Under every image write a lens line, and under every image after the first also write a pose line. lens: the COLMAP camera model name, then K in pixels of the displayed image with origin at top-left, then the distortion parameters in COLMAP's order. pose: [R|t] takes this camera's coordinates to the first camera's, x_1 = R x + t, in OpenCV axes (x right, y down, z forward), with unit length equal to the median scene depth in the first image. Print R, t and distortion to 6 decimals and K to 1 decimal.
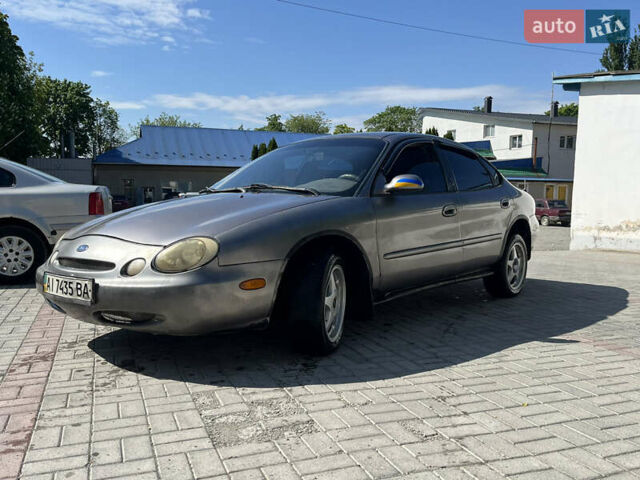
lens RADIAL K [[571.8, 0, 323.1], [0, 571.8, 244.7], [0, 0, 1]] dist [0.036389, -0.009923]
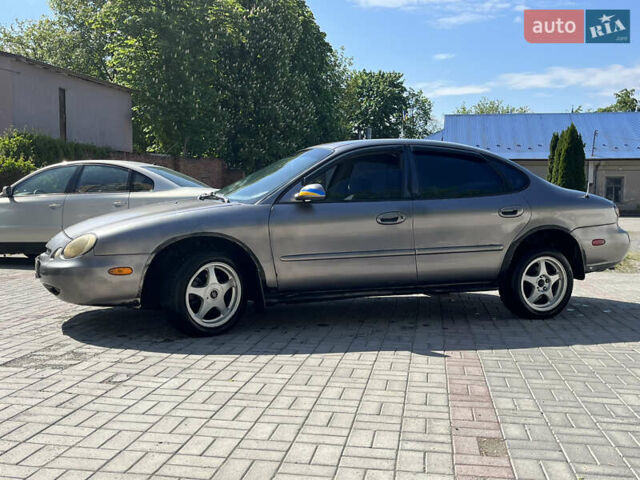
lens RADIAL K [[683.2, 0, 321.4], [0, 683.2, 252.1], [0, 0, 1]] dist [0.048448, -0.008737]
pose [[0.862353, 0.046159, -0.504200, 0.834867], [-0.046399, 0.998850, 0.012086, -0.011516], [0.504178, 0.012972, 0.863502, -0.097731]]
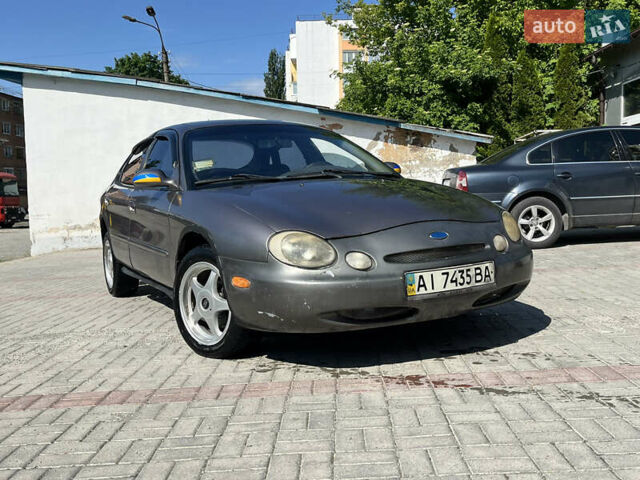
lens RADIAL K [[643.4, 0, 320.0], [0, 643.4, 240.0], [0, 0, 1]] dist [0.002447, -0.000142]
pose [[0.375904, -0.090942, 0.922185, -1.175966], [0.115383, 0.992021, 0.050796, -0.048291], [-0.919447, 0.087310, 0.383398, 0.661935]]
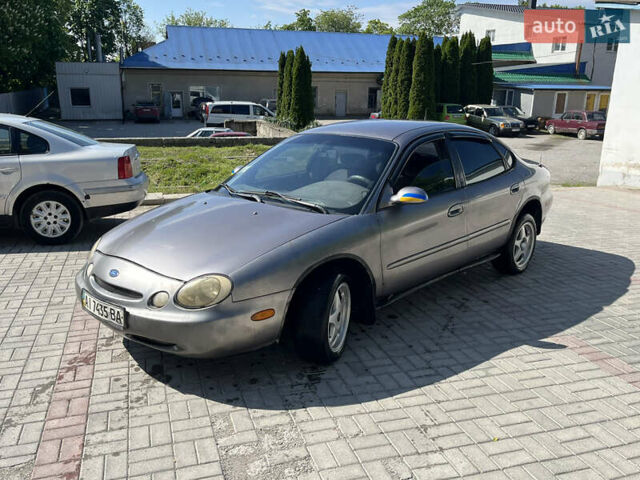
lens RADIAL K [[572.0, 0, 320.0], [0, 572.0, 240.0], [0, 0, 1]] dist [0.035521, -0.000859]
pose [[0.998282, 0.017718, -0.055845, 0.038846], [-0.008111, 0.985790, 0.167785, -0.209488], [0.058024, -0.167044, 0.984241, -0.061439]]
